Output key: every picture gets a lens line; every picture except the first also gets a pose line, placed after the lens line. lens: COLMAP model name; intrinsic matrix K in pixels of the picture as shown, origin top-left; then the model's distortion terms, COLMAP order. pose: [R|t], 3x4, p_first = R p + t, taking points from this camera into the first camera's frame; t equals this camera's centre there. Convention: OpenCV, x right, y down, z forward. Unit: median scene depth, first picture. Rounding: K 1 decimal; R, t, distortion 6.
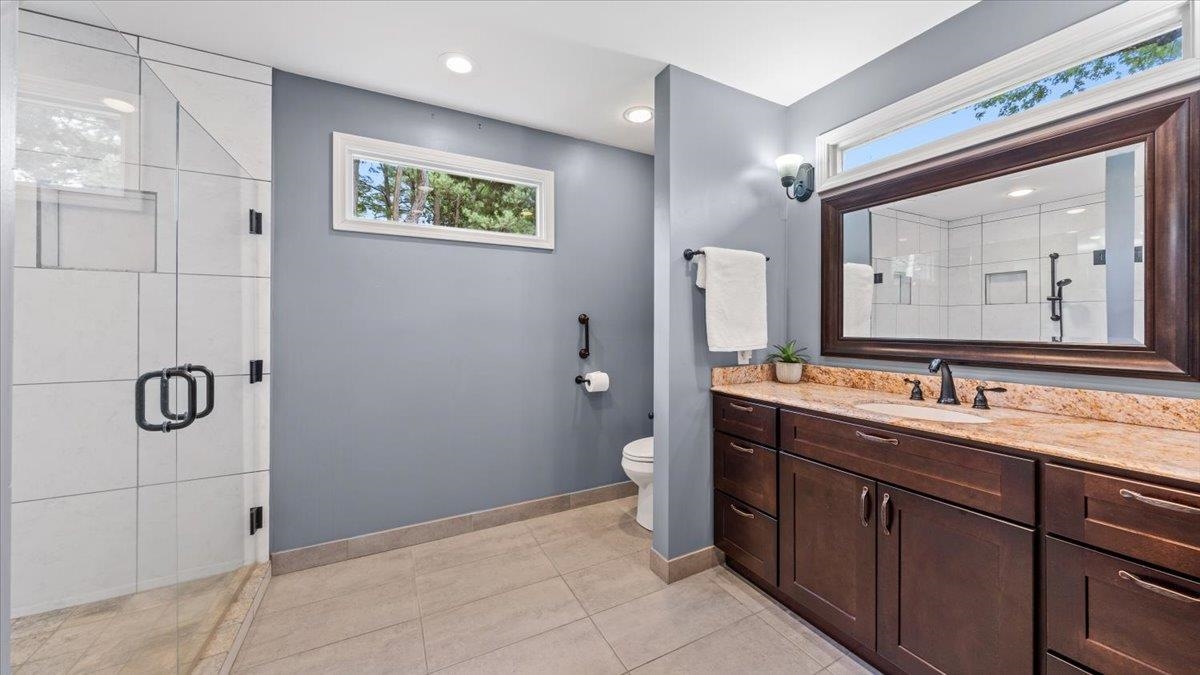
lens RADIAL K [[415.9, 0, 600.7], [0, 415.9, 326.4], [0, 0, 1]] dist [-0.001479, 0.000010]
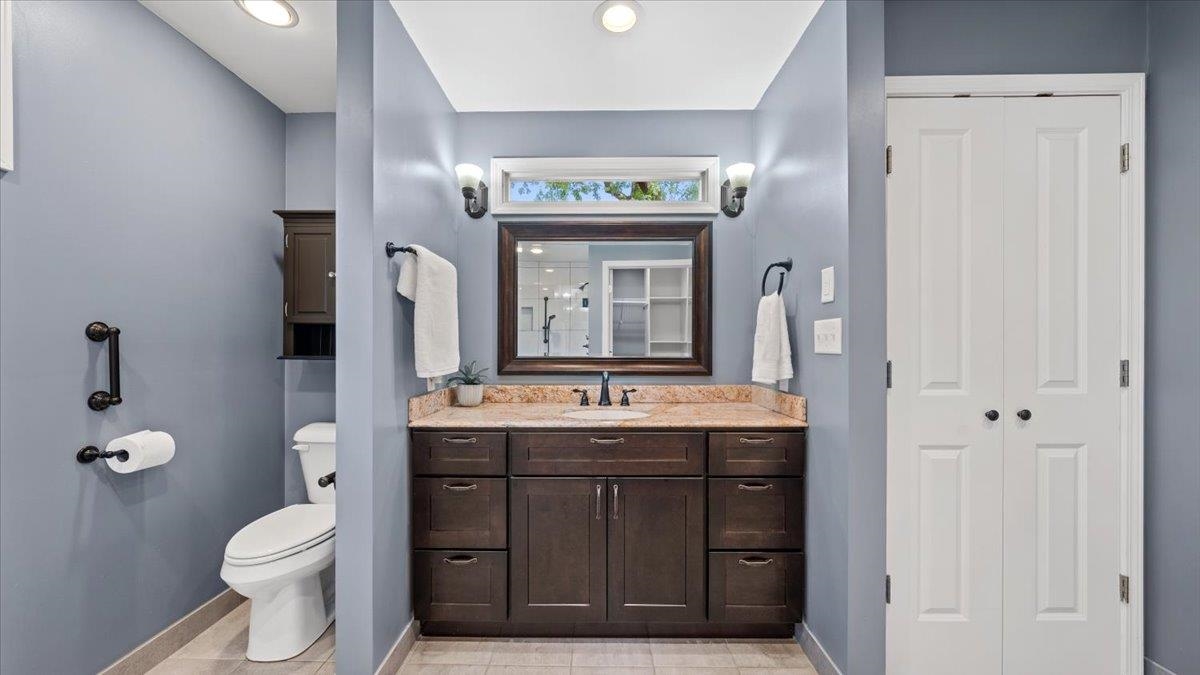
lens RADIAL K [[415.5, 0, 597.3], [0, 415.5, 349.1], [0, 0, 1]] dist [-0.000106, -0.000111]
pose [[0.476122, -0.005028, 0.879365, -0.265345], [0.000486, 0.999985, 0.005455, 0.000883], [-0.879379, -0.002170, 0.476118, 0.317332]]
